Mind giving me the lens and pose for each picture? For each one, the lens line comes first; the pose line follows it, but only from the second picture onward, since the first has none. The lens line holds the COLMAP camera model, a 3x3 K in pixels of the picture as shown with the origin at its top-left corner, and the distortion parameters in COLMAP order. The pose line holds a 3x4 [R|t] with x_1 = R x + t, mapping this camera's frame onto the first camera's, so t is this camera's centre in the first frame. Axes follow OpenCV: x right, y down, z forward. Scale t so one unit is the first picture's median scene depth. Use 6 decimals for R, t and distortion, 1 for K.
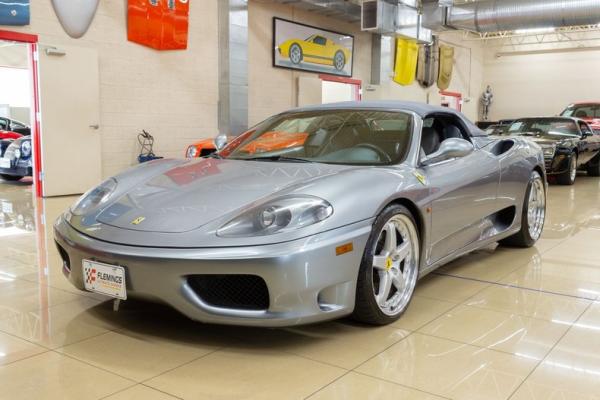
lens RADIAL K [[611.6, 0, 300.0], [0, 611.6, 200.0], [0, 0, 1]] dist [0.014816, 0.012595]
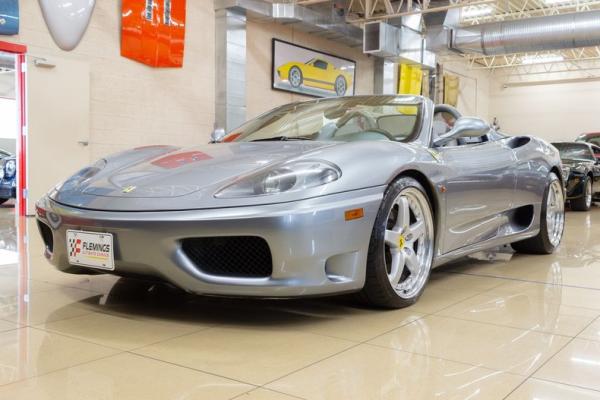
lens RADIAL K [[640.0, 0, 300.0], [0, 640.0, 200.0], [0, 0, 1]] dist [0.035824, -0.006977]
pose [[0.999992, 0.002529, 0.002958, -0.002643], [-0.002305, 0.997300, -0.073405, 0.030390], [-0.003136, 0.073398, 0.997298, 0.010374]]
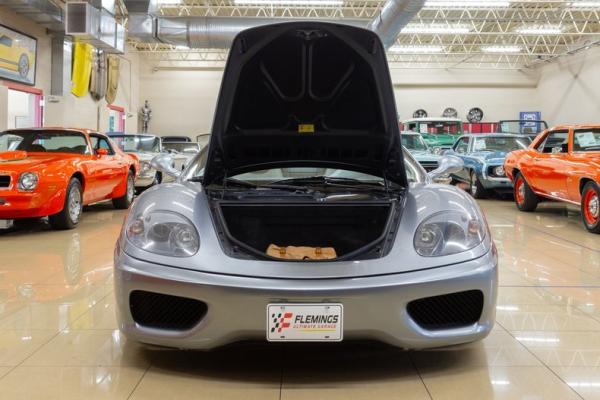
lens RADIAL K [[683.3, 0, 300.0], [0, 683.3, 139.4], [0, 0, 1]] dist [0.010898, 0.003606]
pose [[0.808919, 0.000798, 0.587919, -0.215743], [0.072638, 0.992202, -0.101289, -0.006986], [-0.583415, 0.124640, 0.802553, 0.049715]]
